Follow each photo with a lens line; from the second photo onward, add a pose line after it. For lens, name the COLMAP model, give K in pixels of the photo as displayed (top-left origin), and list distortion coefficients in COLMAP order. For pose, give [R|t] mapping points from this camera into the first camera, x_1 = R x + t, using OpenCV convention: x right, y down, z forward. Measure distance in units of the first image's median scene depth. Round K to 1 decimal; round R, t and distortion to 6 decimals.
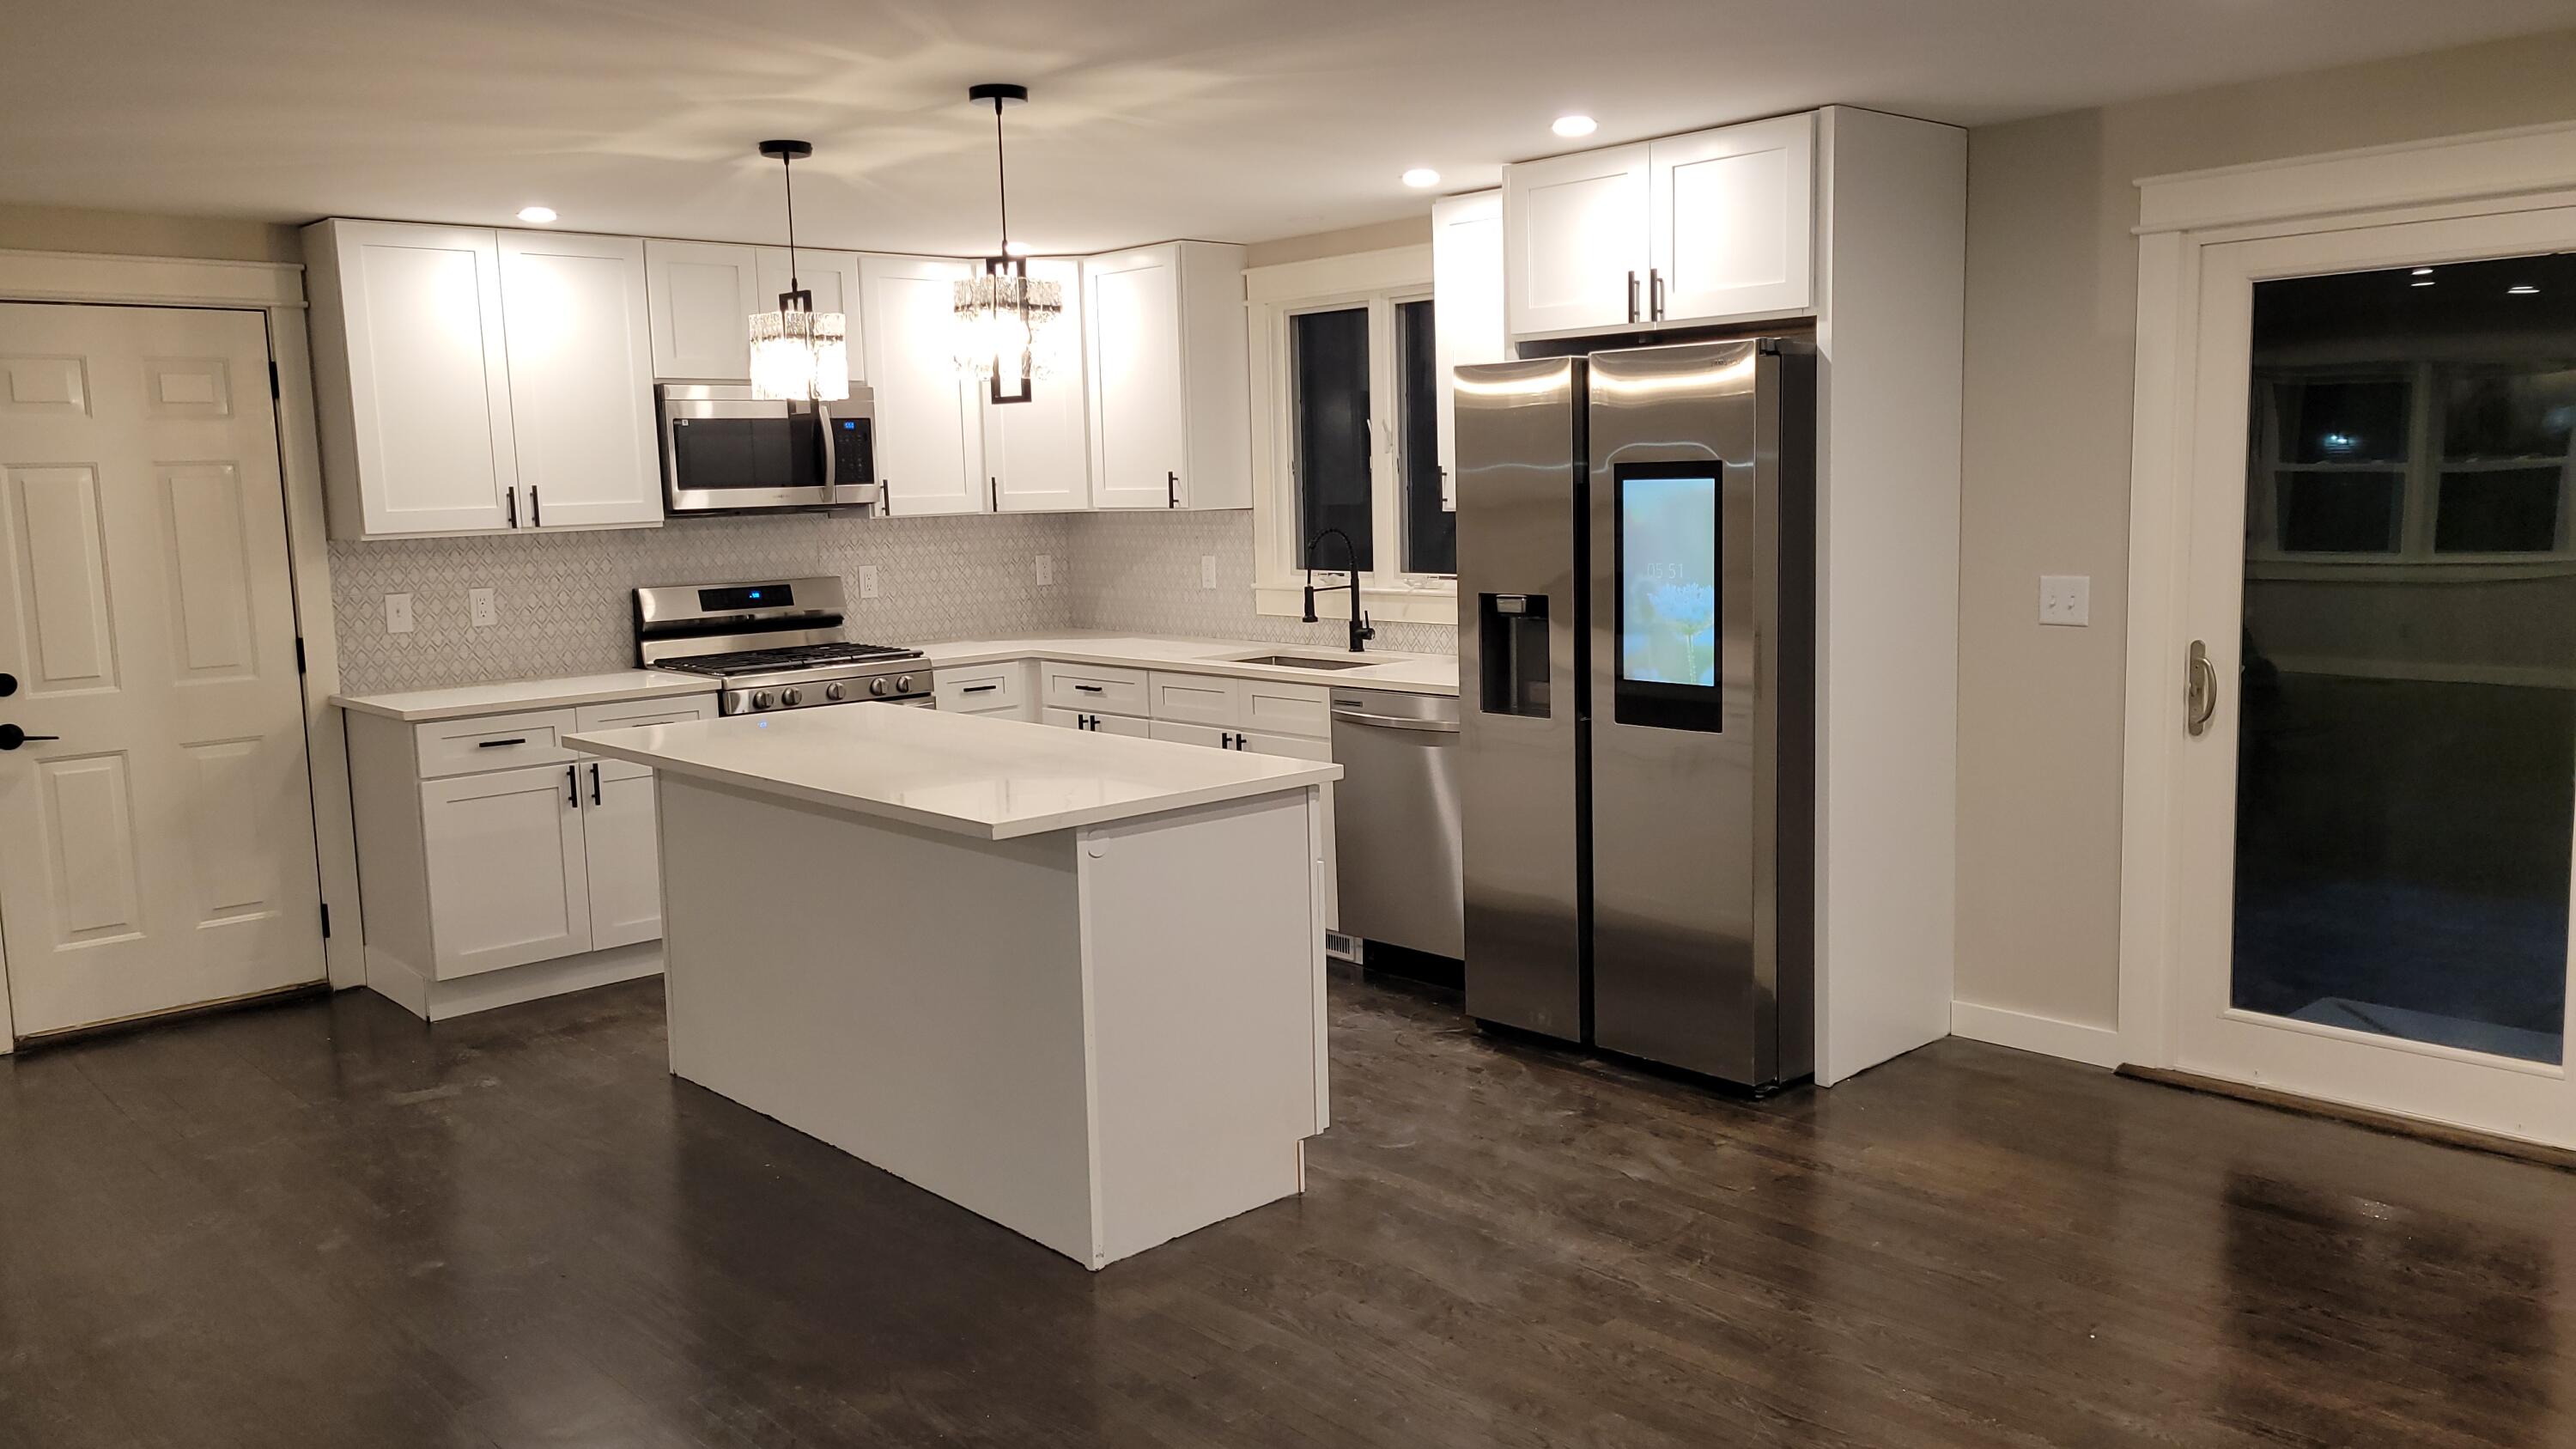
lens RADIAL K [[1923.0, 0, 1289.3], [0, 1923.0, 708.3], [0, 0, 1]] dist [0.072485, -0.061263]
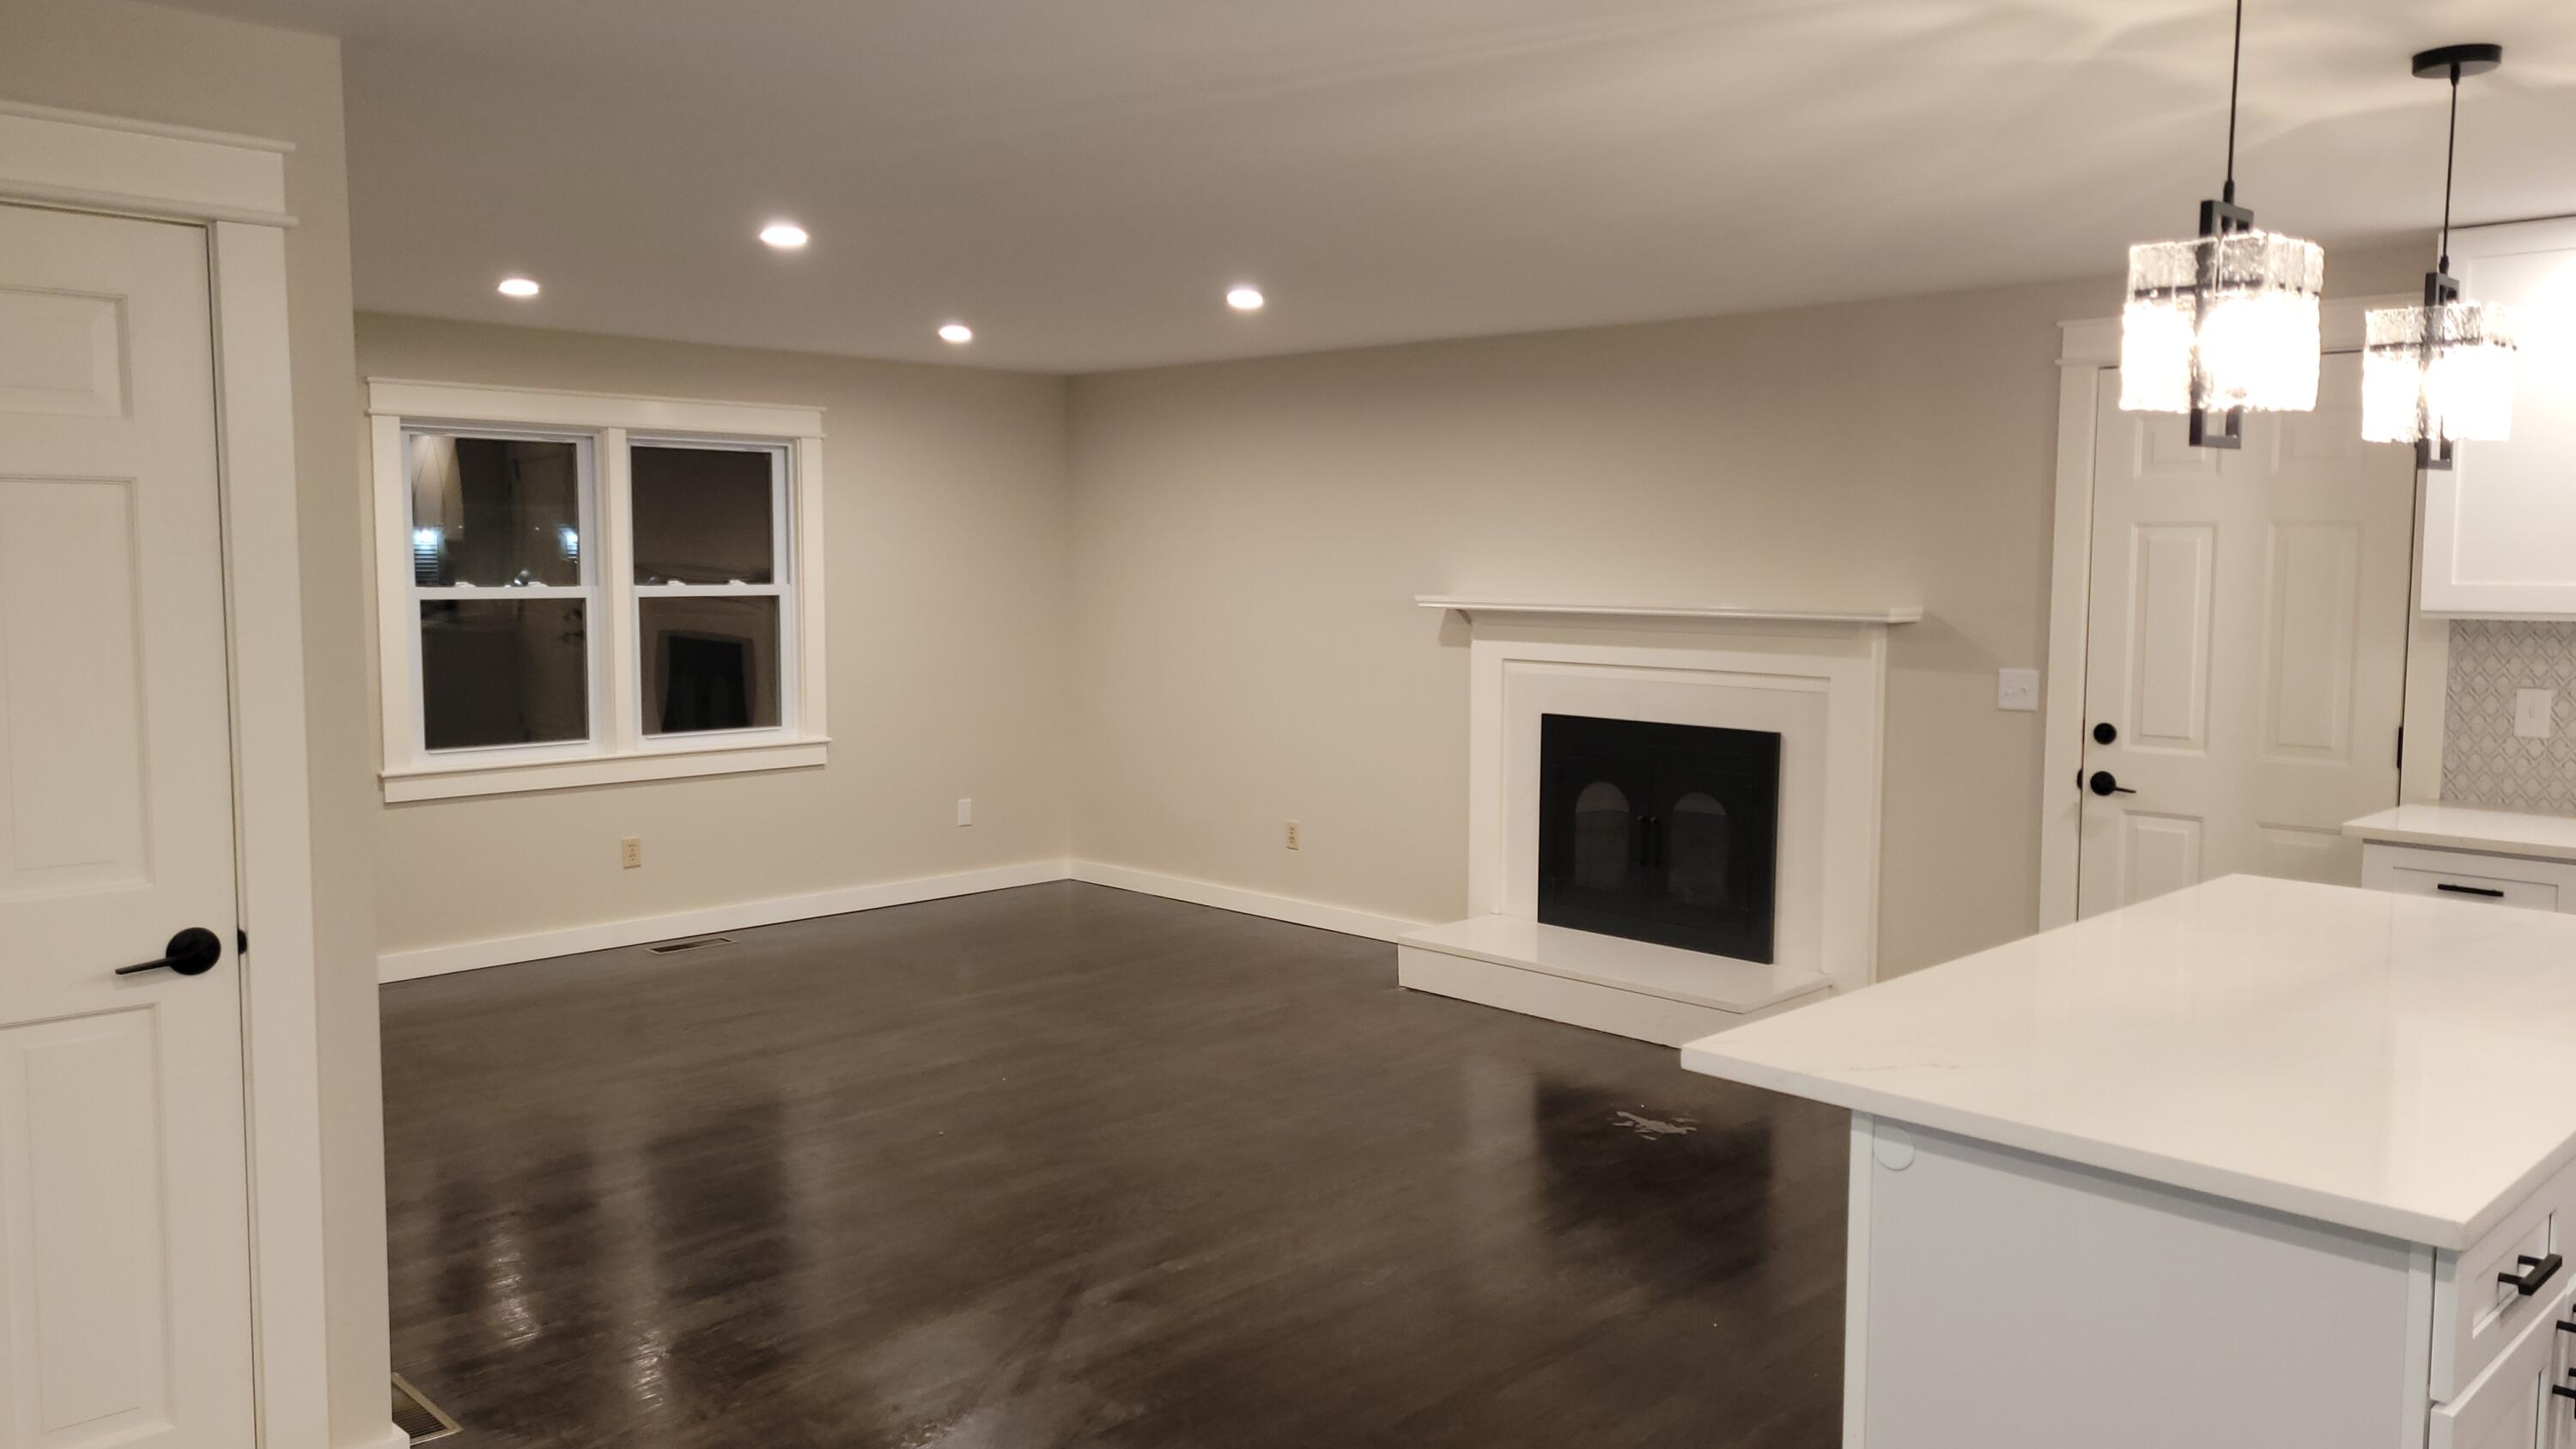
lens RADIAL K [[1923.0, 0, 1289.3], [0, 1923.0, 708.3], [0, 0, 1]] dist [0.072485, -0.061263]
pose [[0.039018, 0.111089, -0.993044, 0.392425], [-0.128396, 0.986120, 0.105269, -0.087146], [0.990955, 0.123395, 0.052740, 0.571891]]
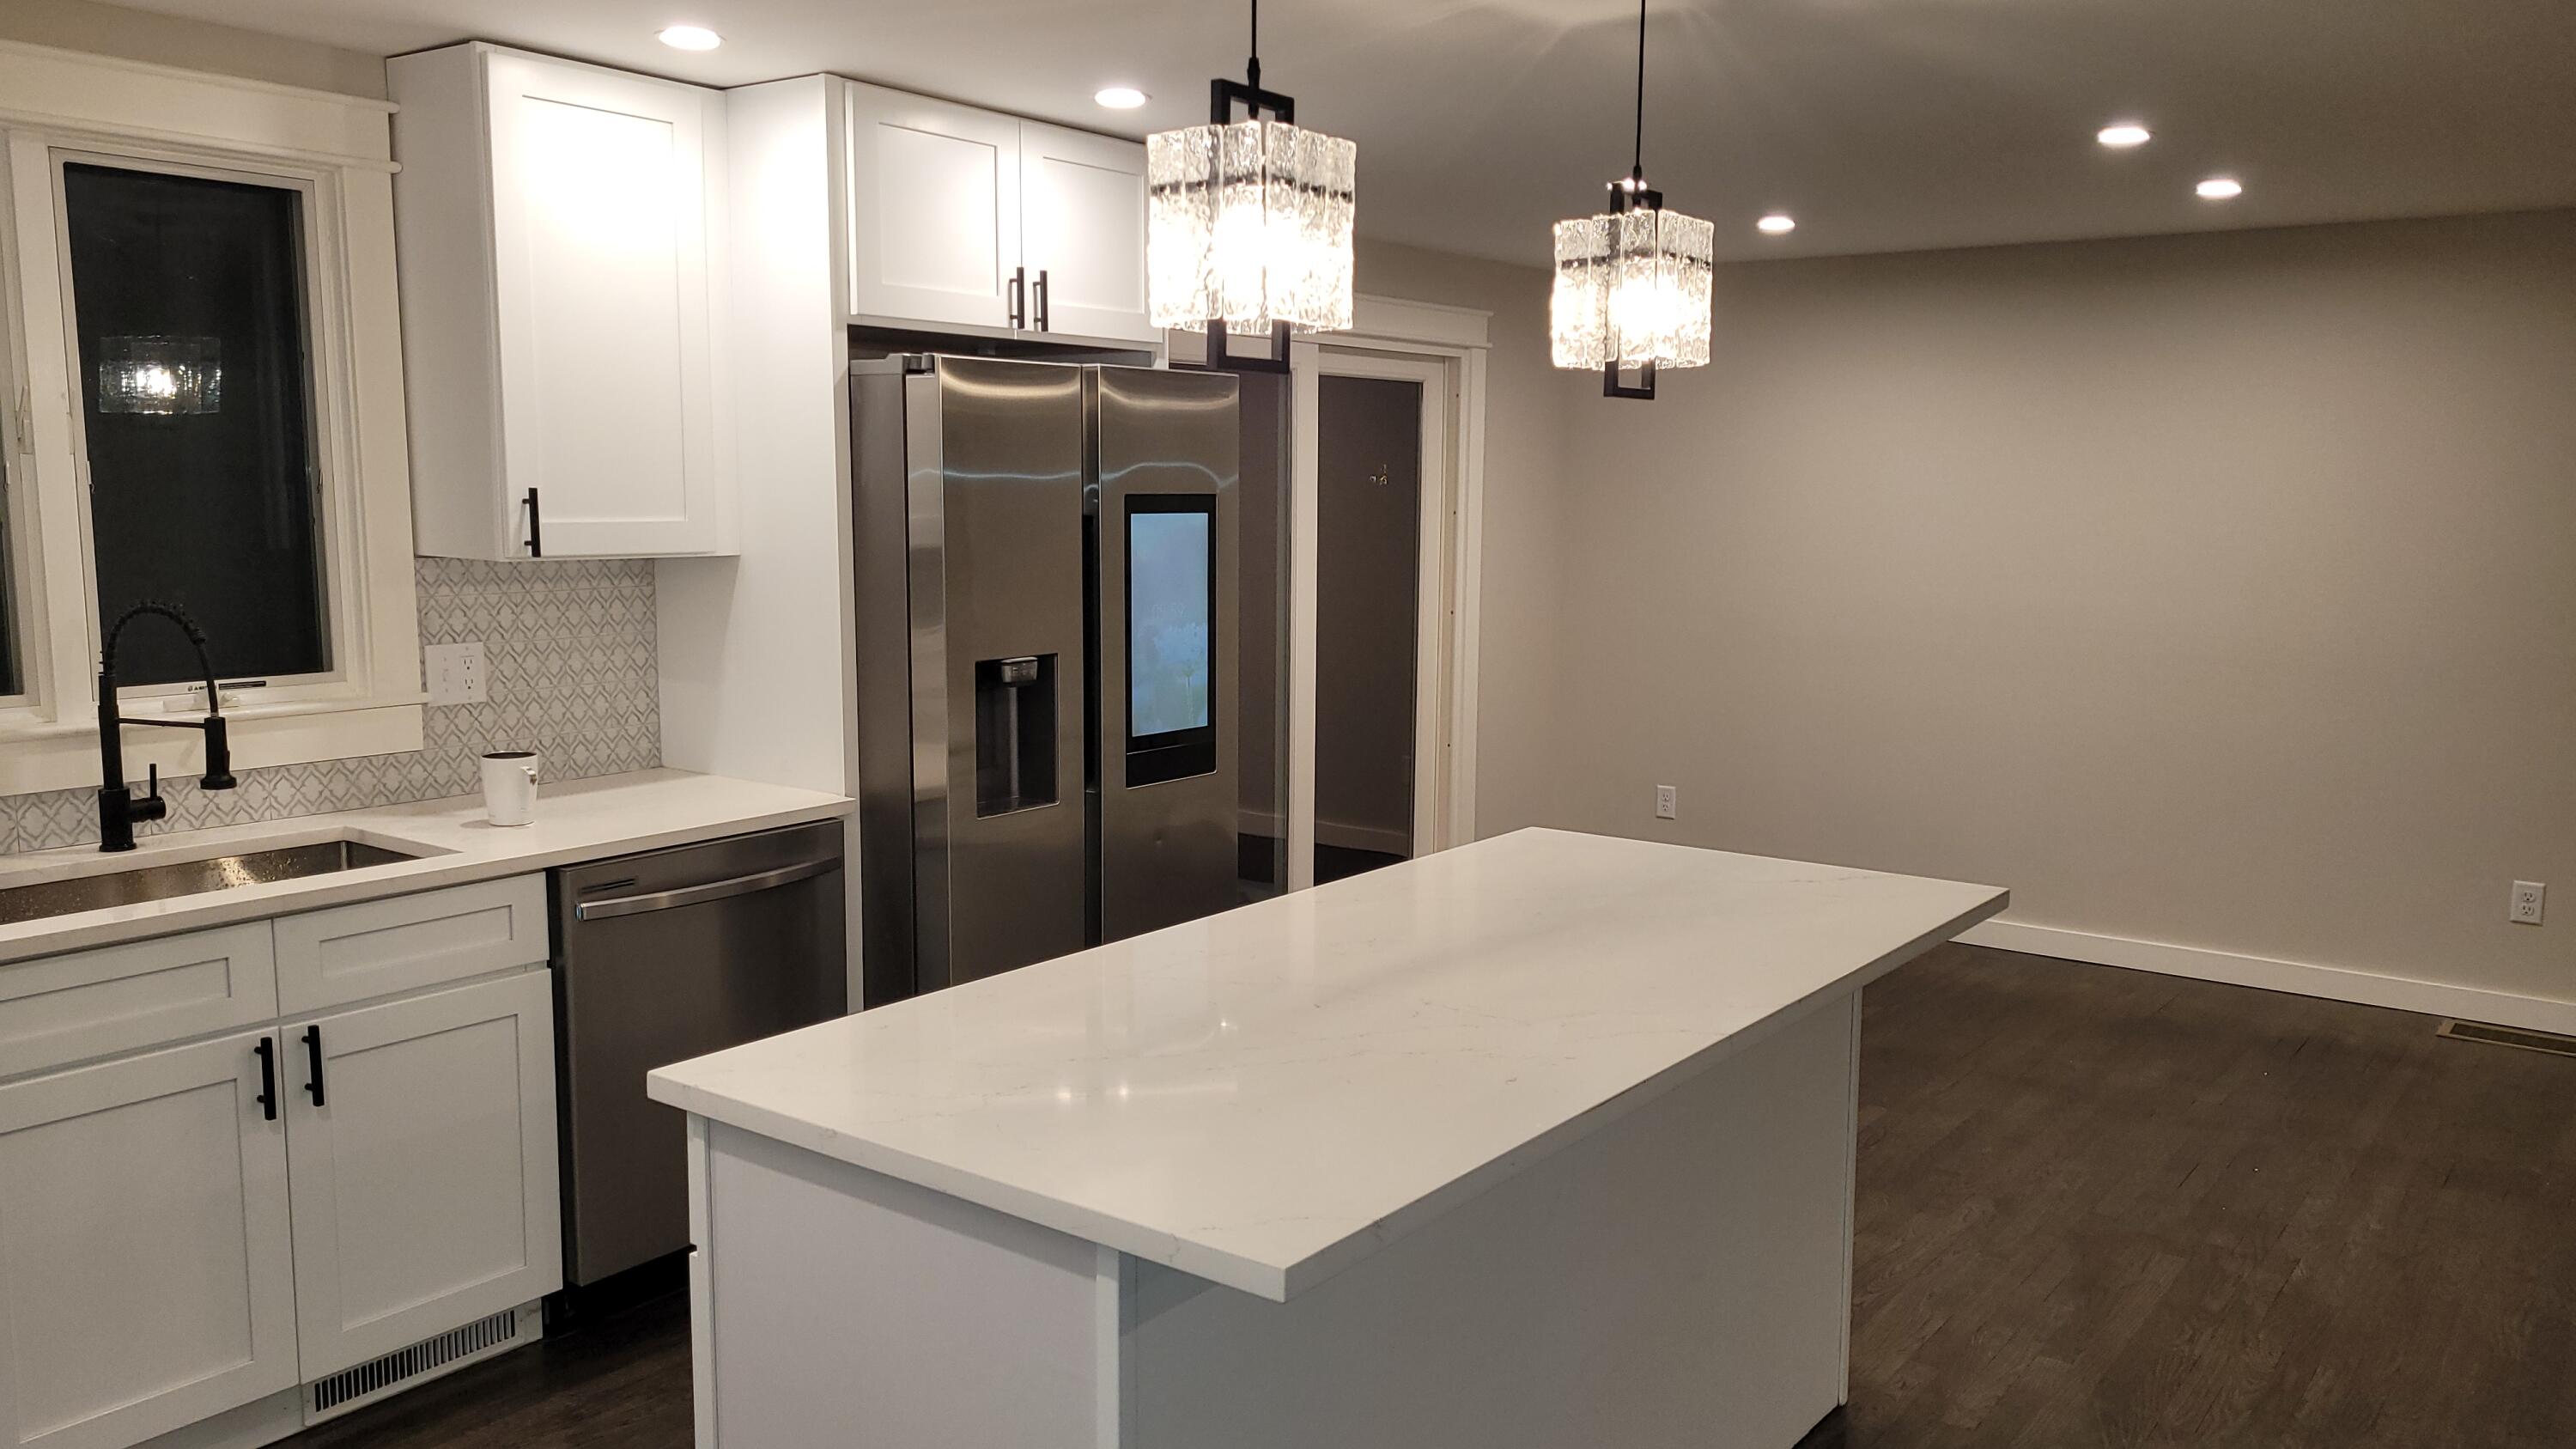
lens RADIAL K [[1923.0, 0, 1289.3], [0, 1923.0, 708.3], [0, 0, 1]] dist [0.072485, -0.061263]
pose [[-0.179135, -0.091685, 0.979543, -0.687635], [0.118618, 0.986372, 0.114016, -0.117265], [-0.976648, 0.136615, -0.165818, 1.044602]]
